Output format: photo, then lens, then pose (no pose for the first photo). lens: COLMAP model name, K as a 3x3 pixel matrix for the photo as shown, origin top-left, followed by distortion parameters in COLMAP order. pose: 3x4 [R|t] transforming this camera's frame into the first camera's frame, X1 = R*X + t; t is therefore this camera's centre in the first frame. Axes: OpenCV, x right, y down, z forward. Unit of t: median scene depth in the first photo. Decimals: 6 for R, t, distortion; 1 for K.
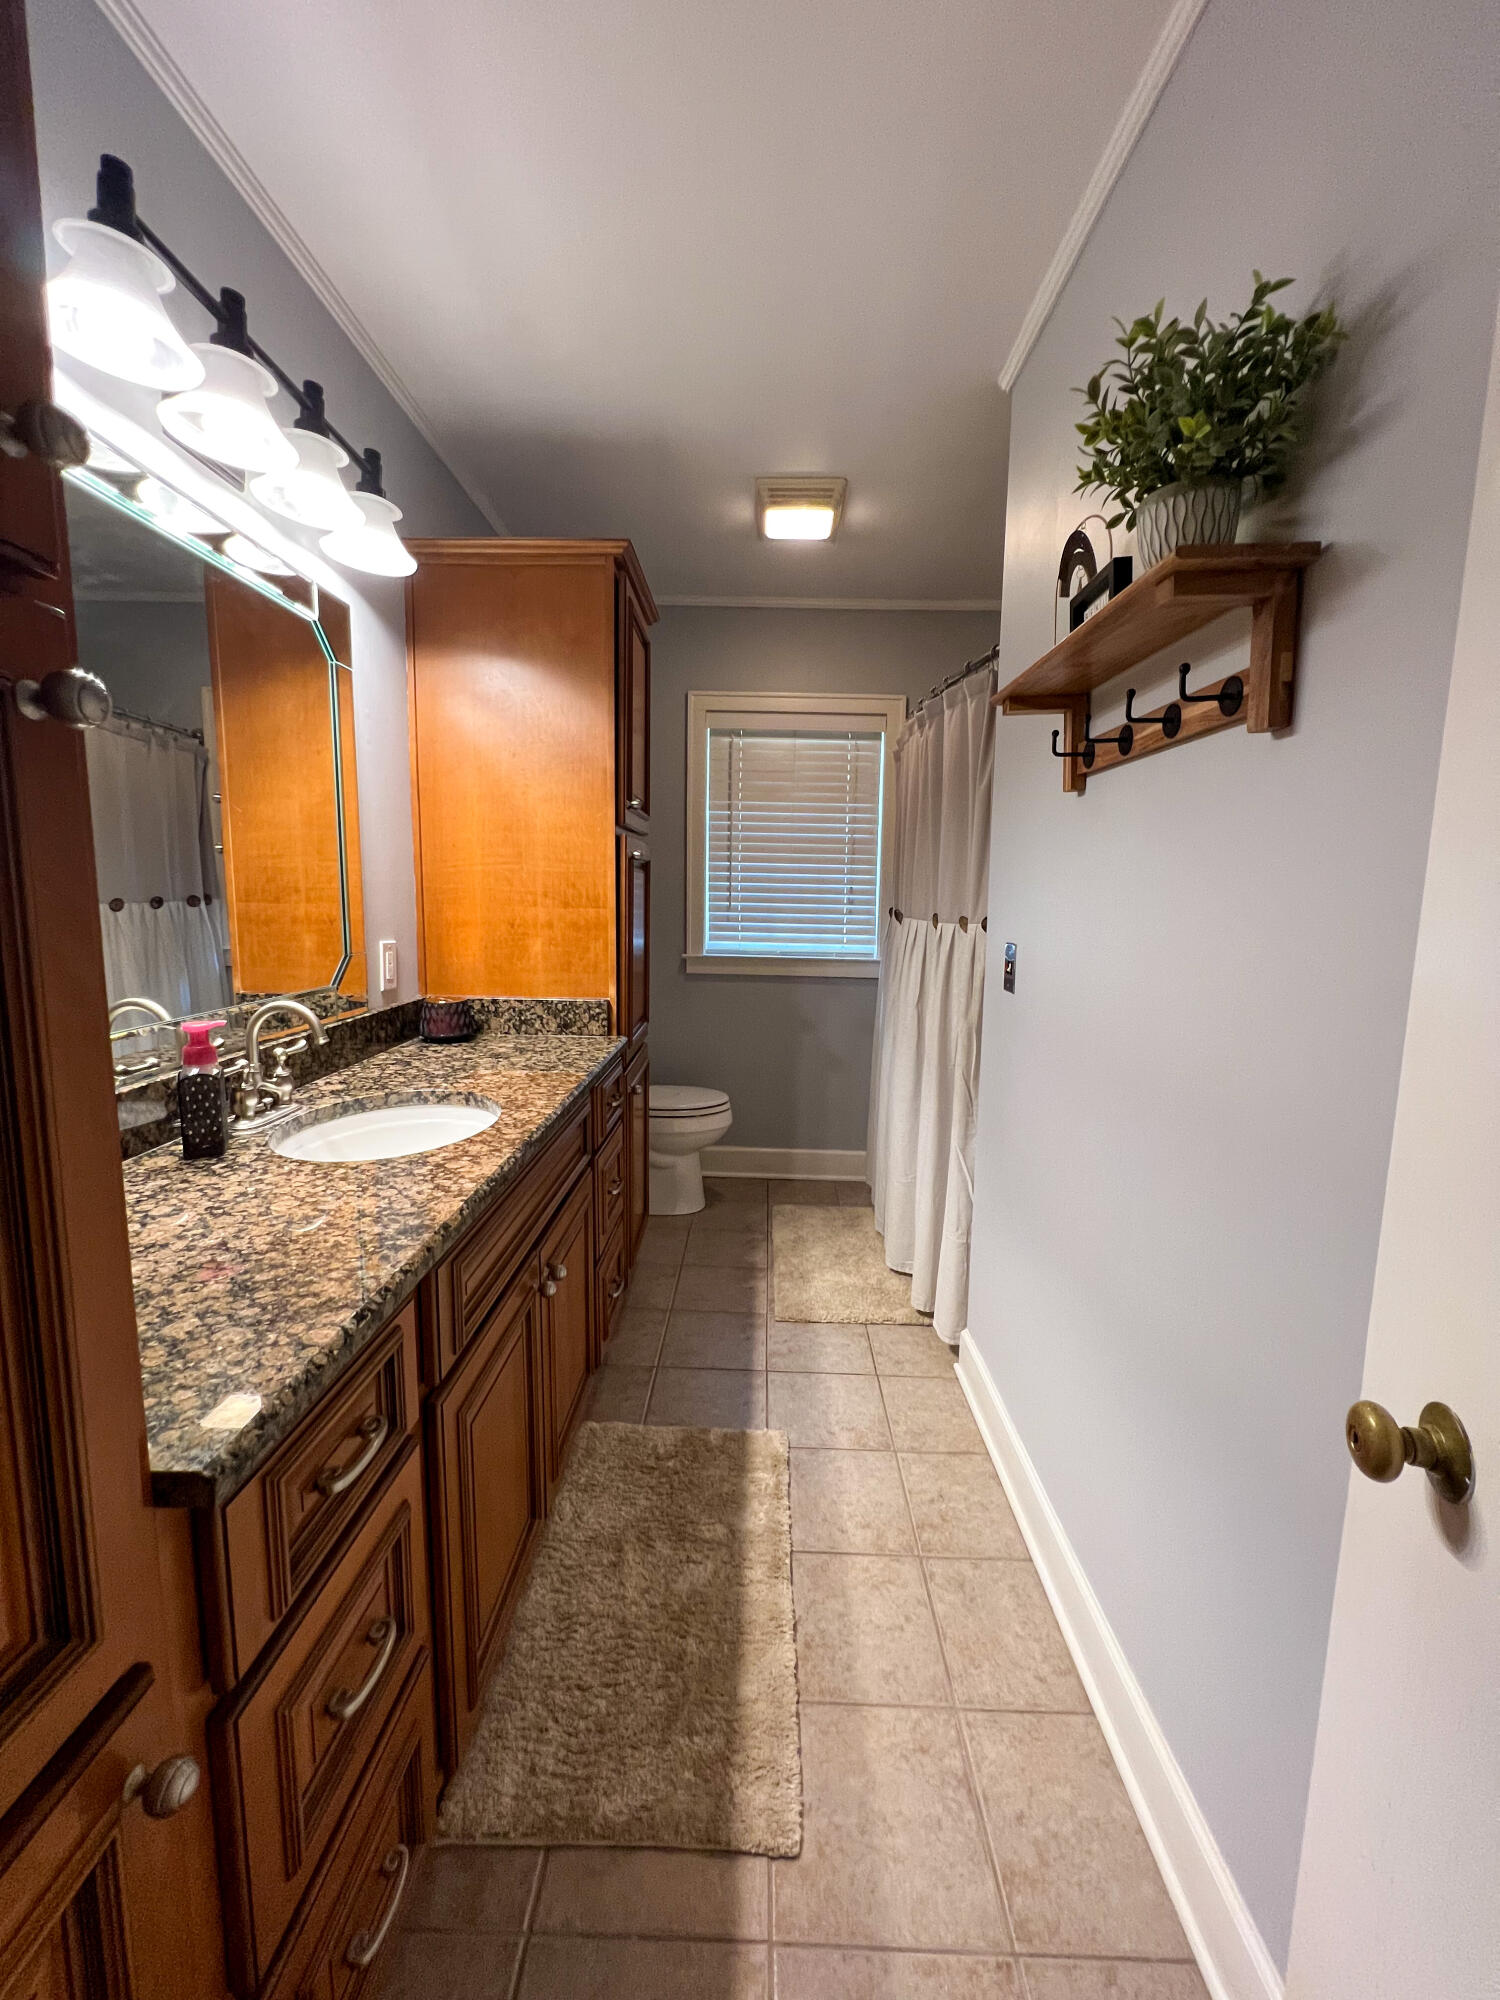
lens RADIAL K [[801.0, 0, 749.2], [0, 801.0, 994.1], [0, 0, 1]] dist [-0.001498, 0.000836]
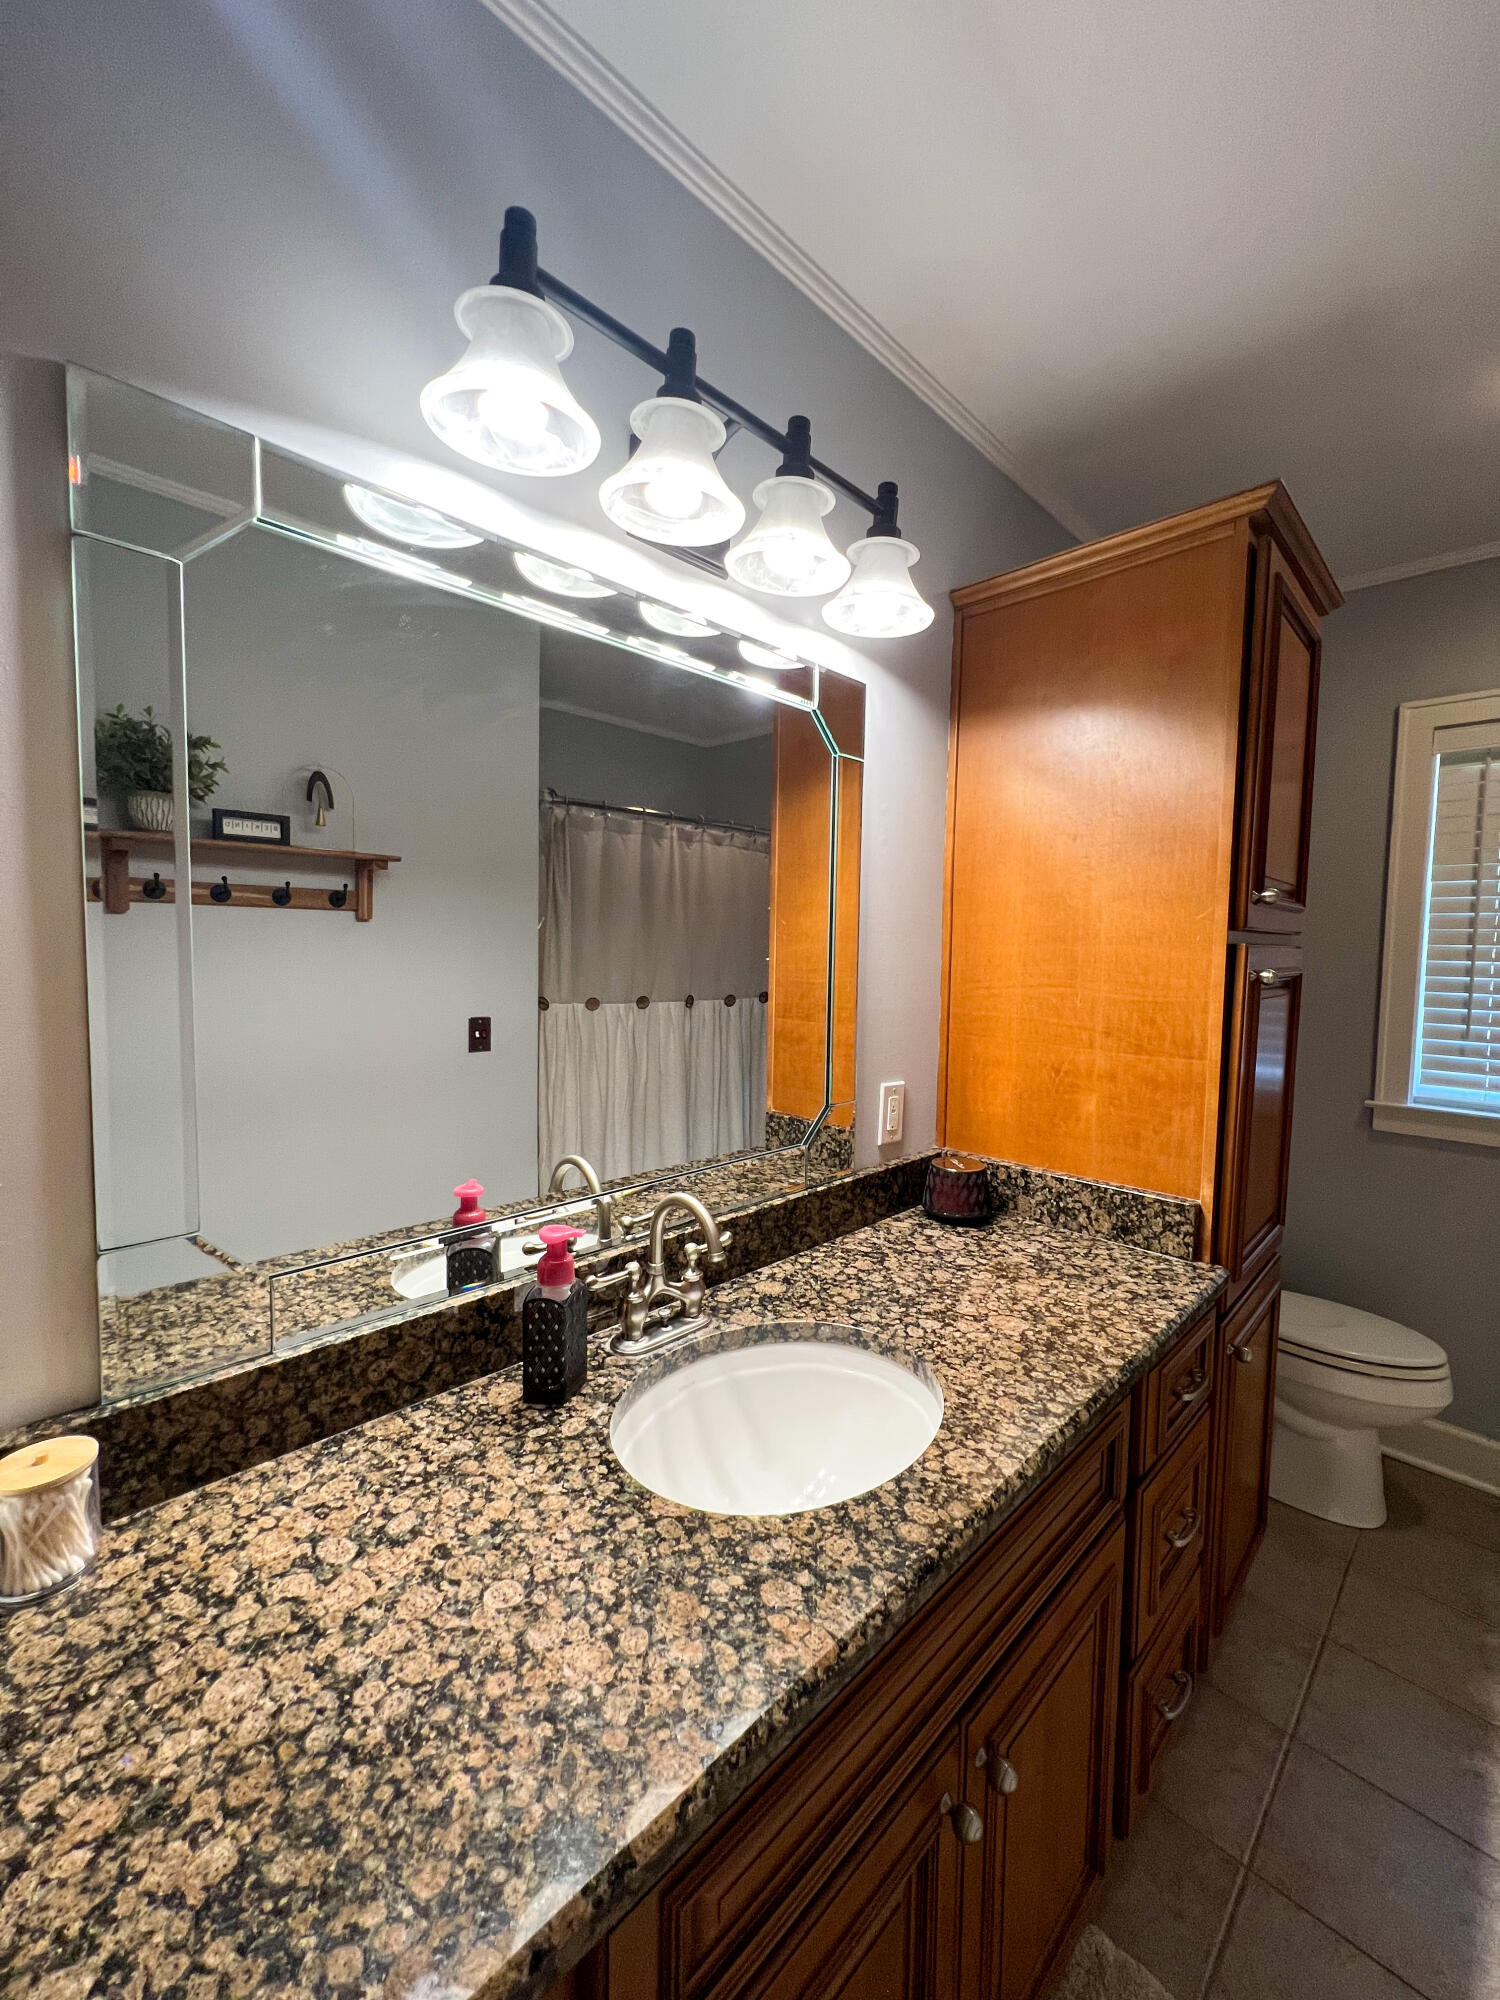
lens RADIAL K [[801.0, 0, 752.6], [0, 801.0, 999.6], [0, 0, 1]] dist [-0.001498, 0.000836]
pose [[0.727170, 0.038308, -0.685388, -0.005821], [-0.092236, 0.994840, -0.042255, -0.119439], [0.680232, 0.093944, 0.726951, 0.361317]]
